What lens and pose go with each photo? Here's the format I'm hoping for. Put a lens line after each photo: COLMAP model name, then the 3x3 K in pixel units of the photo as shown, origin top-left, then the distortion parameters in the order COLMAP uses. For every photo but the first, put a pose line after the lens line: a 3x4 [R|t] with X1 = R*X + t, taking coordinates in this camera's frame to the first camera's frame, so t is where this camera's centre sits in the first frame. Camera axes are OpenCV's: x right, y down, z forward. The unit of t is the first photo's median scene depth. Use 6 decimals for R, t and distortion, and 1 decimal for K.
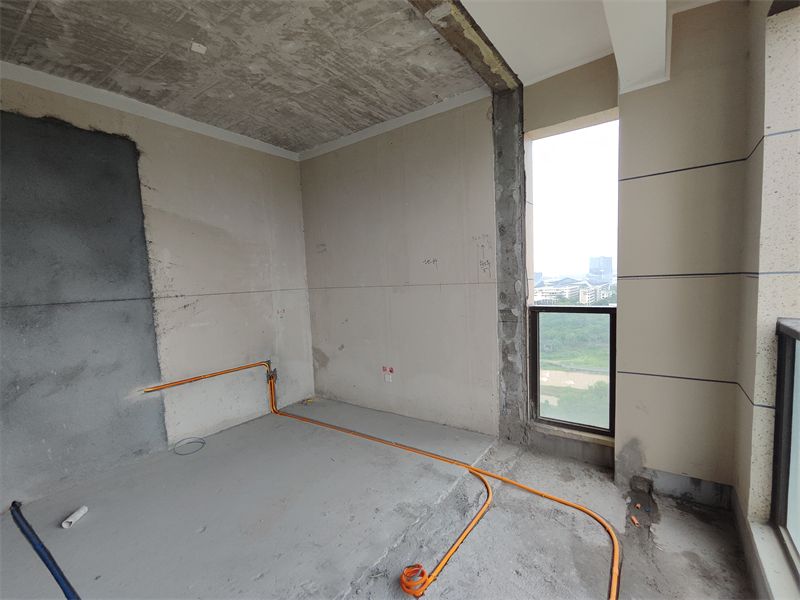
lens RADIAL K [[365.5, 0, 401.7], [0, 365.5, 303.0], [0, 0, 1]] dist [0.000589, 0.002137]
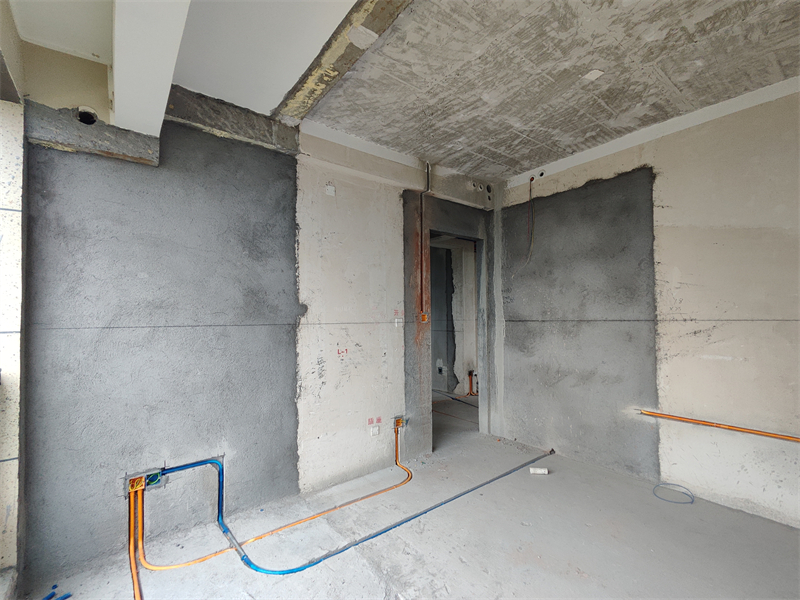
lens RADIAL K [[365.5, 0, 400.0], [0, 365.5, 304.5], [0, 0, 1]] dist [0.000589, 0.002137]
pose [[-0.283706, 0.010118, -0.958858, 0.443597], [-0.042563, 0.998826, 0.023134, -0.049636], [0.957966, 0.047375, -0.282942, 0.624667]]
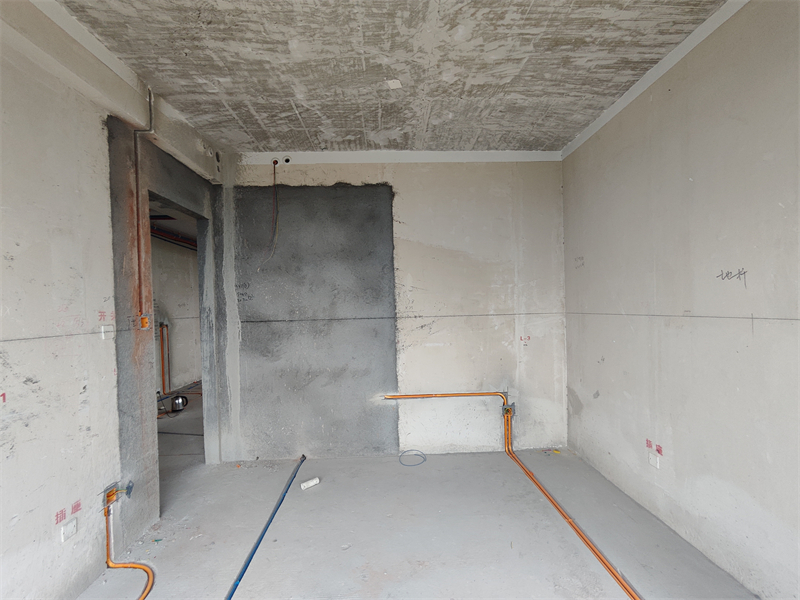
lens RADIAL K [[365.5, 0, 402.5], [0, 365.5, 307.0], [0, 0, 1]] dist [0.000589, 0.002137]
pose [[0.610606, 0.027874, -0.791444, 0.238560], [-0.054265, 0.998504, -0.006699, -0.040361], [0.790073, 0.047039, 0.611205, 0.316444]]
